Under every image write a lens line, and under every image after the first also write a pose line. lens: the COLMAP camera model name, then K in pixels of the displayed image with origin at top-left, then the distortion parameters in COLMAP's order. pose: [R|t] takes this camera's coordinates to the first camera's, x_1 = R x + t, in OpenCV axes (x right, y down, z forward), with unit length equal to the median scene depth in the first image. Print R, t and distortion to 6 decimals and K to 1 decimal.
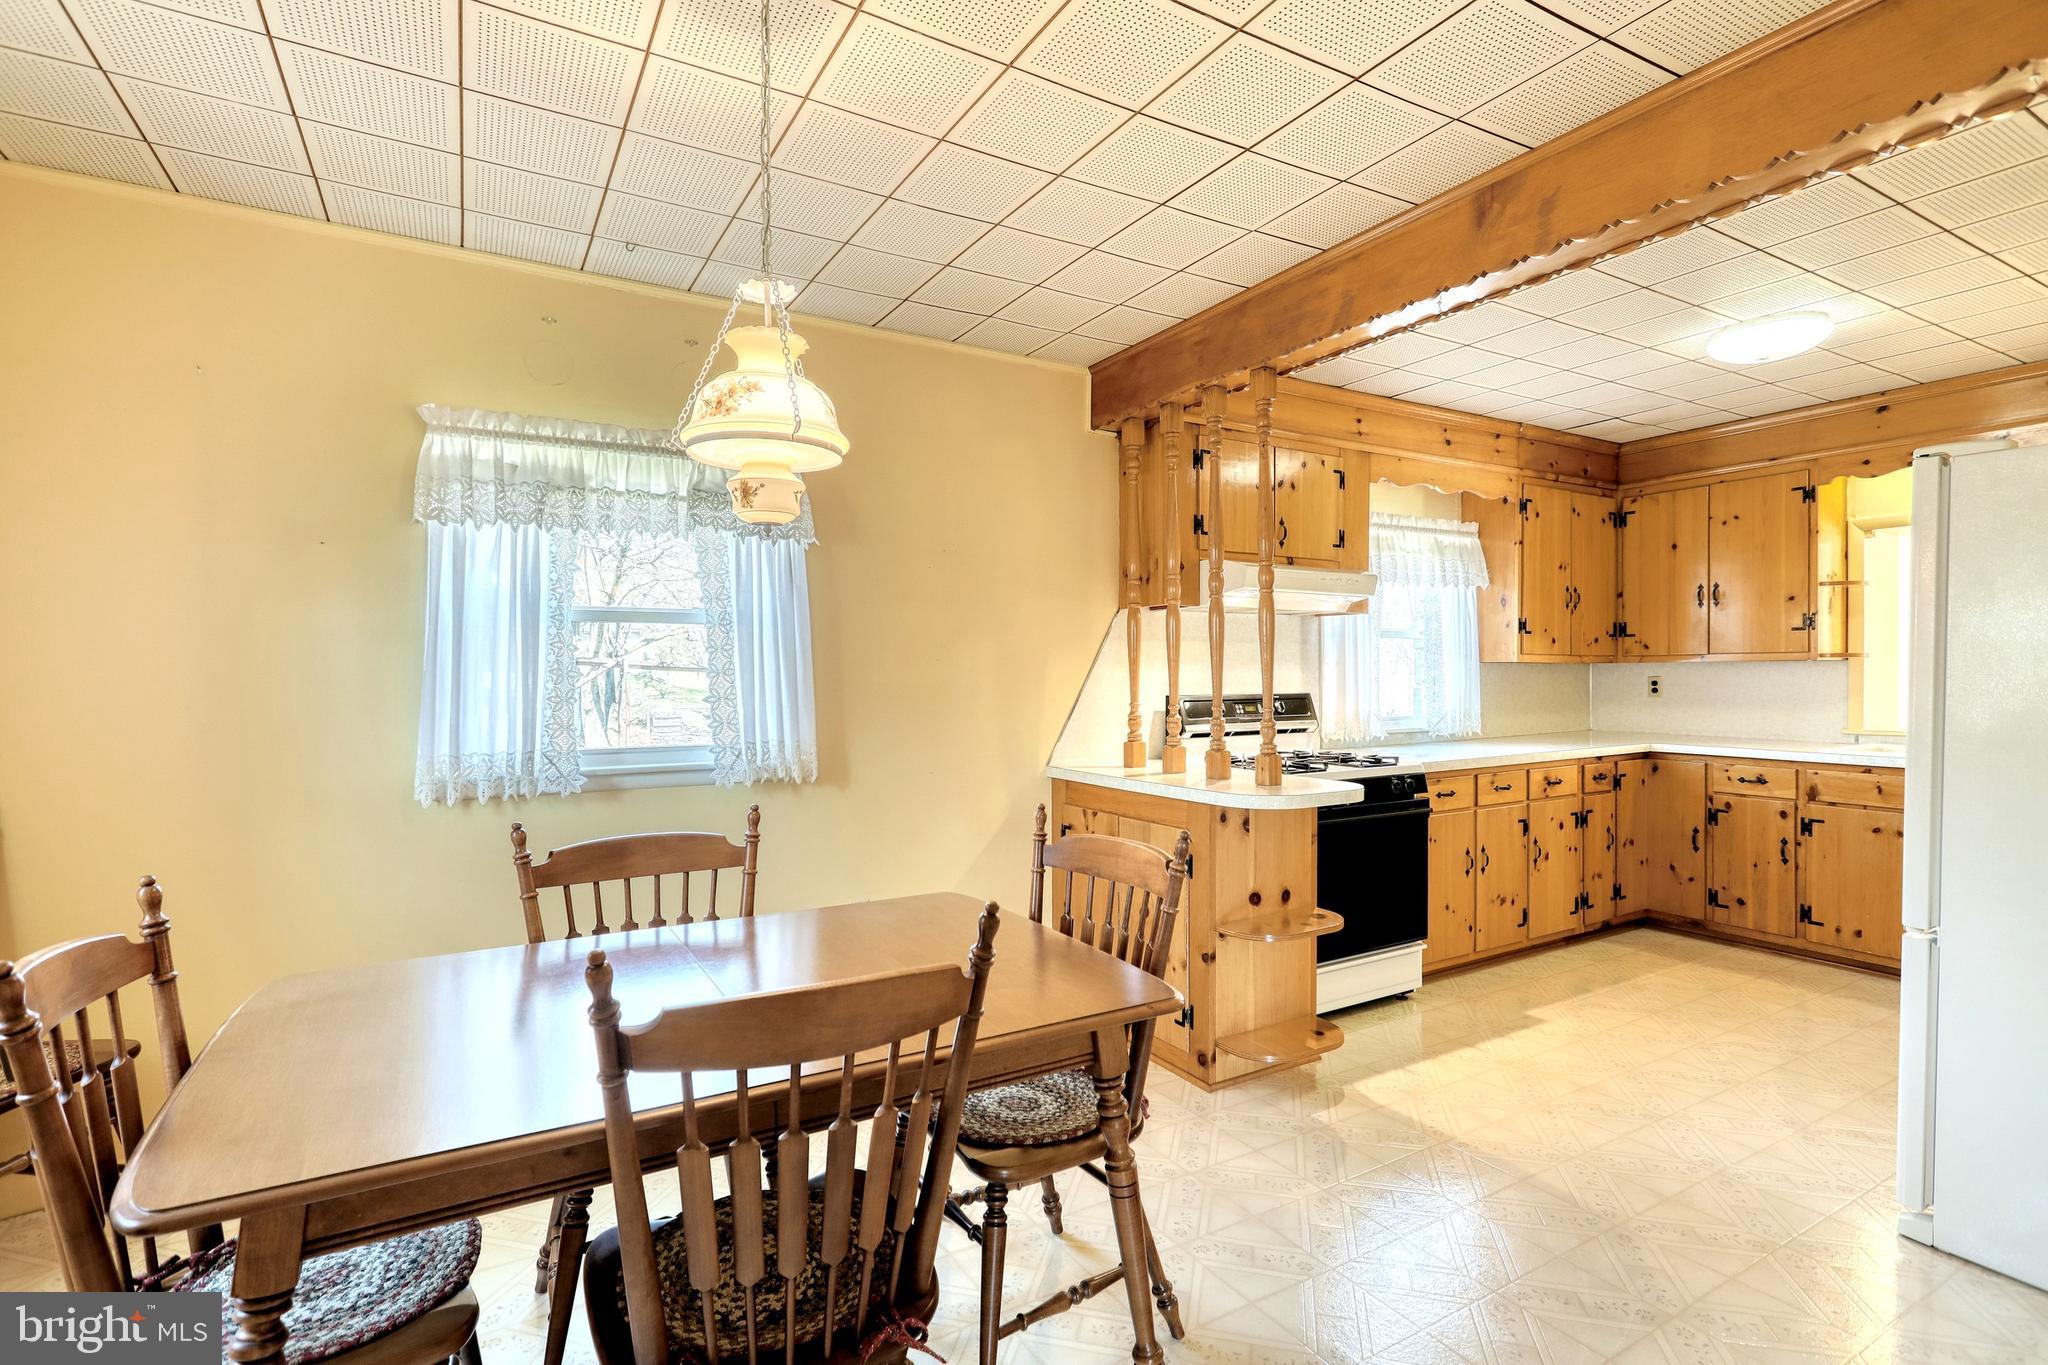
lens RADIAL K [[968.8, 0, 1021.1], [0, 968.8, 679.6], [0, 0, 1]] dist [-0.002294, 0.000878]
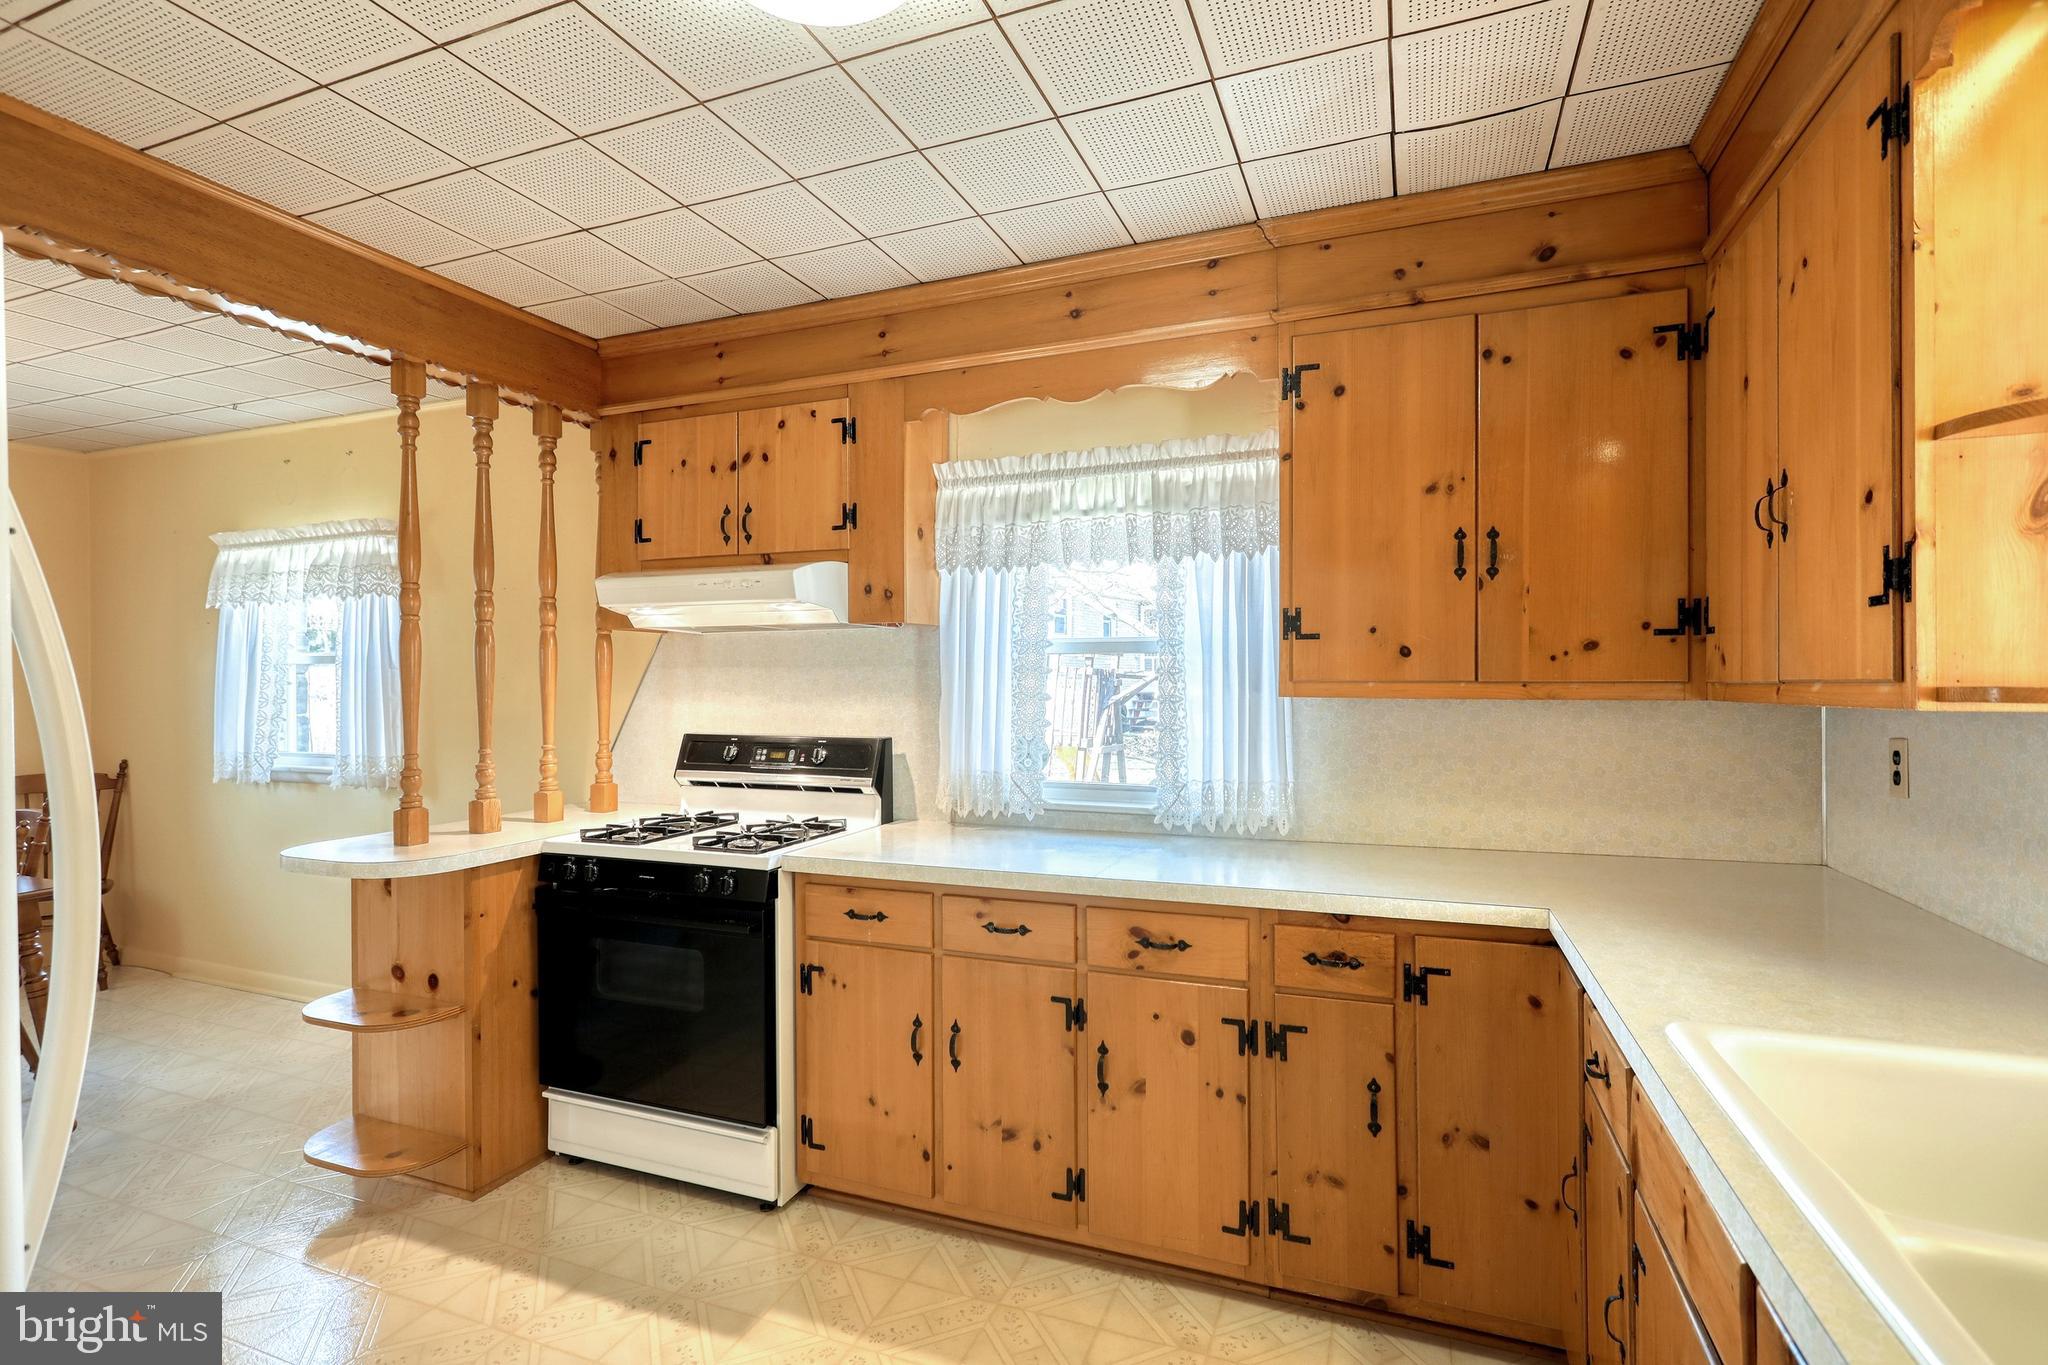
lens RADIAL K [[968.8, 0, 1021.1], [0, 968.8, 679.6], [0, 0, 1]] dist [-0.002294, 0.000878]
pose [[0.616477, 0.001199, -0.787372, 0.874063], [-0.006687, 0.999971, -0.003713, -0.025661], [0.787344, 0.007554, 0.616467, 0.622233]]
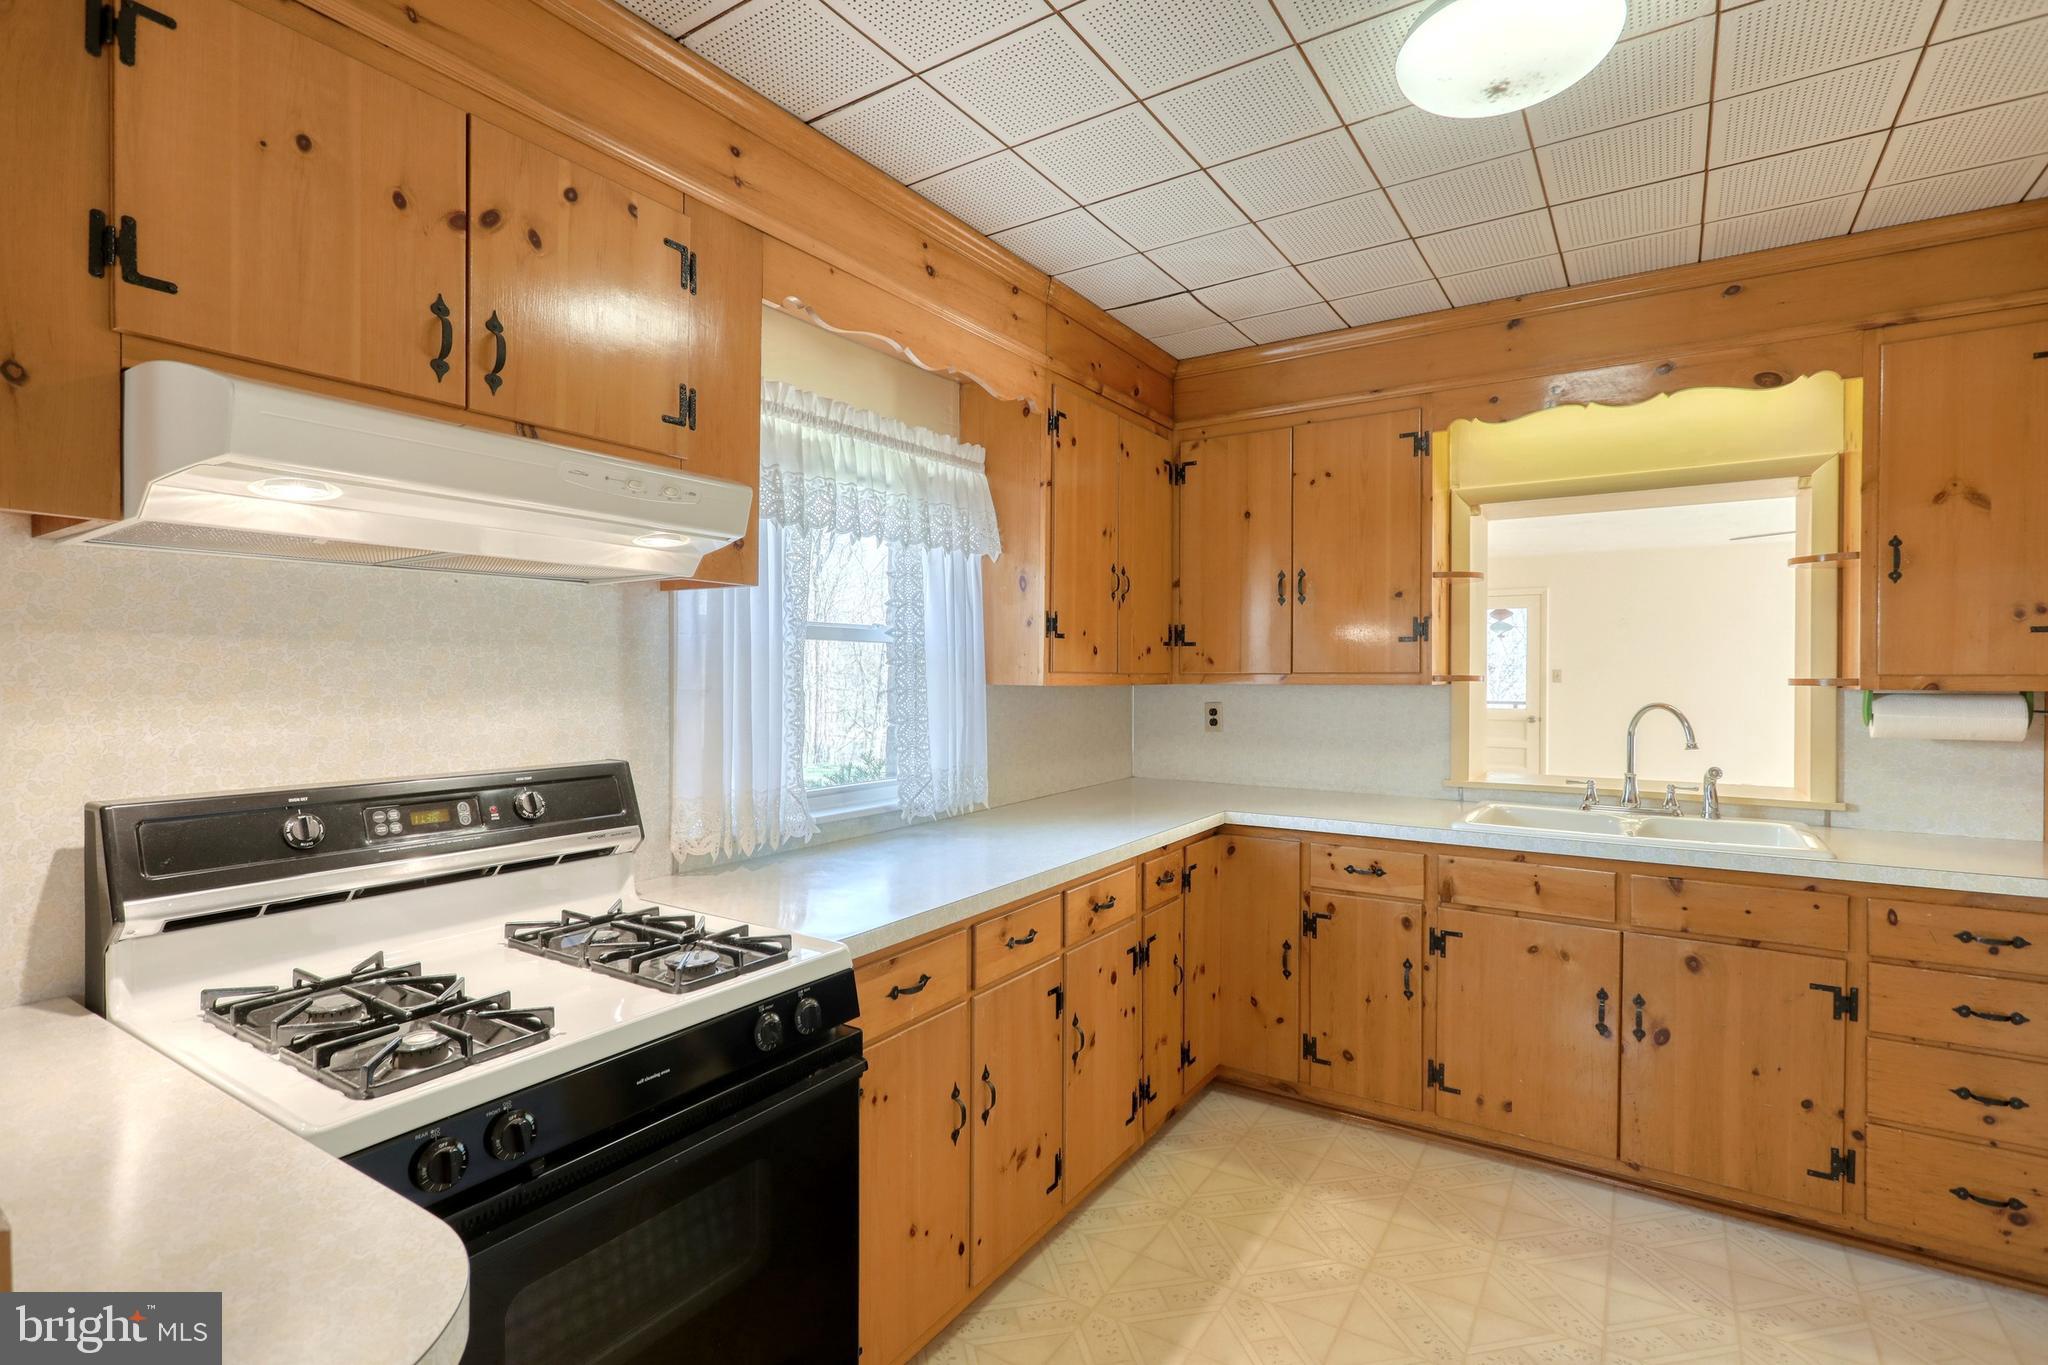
lens RADIAL K [[968.8, 0, 1021.1], [0, 968.8, 679.6], [0, 0, 1]] dist [-0.002294, 0.000878]
pose [[0.895016, 0.002724, 0.446026, 0.251535], [-0.002546, 0.999996, -0.000998, -0.022442], [-0.446027, -0.000242, 0.895020, 0.507558]]
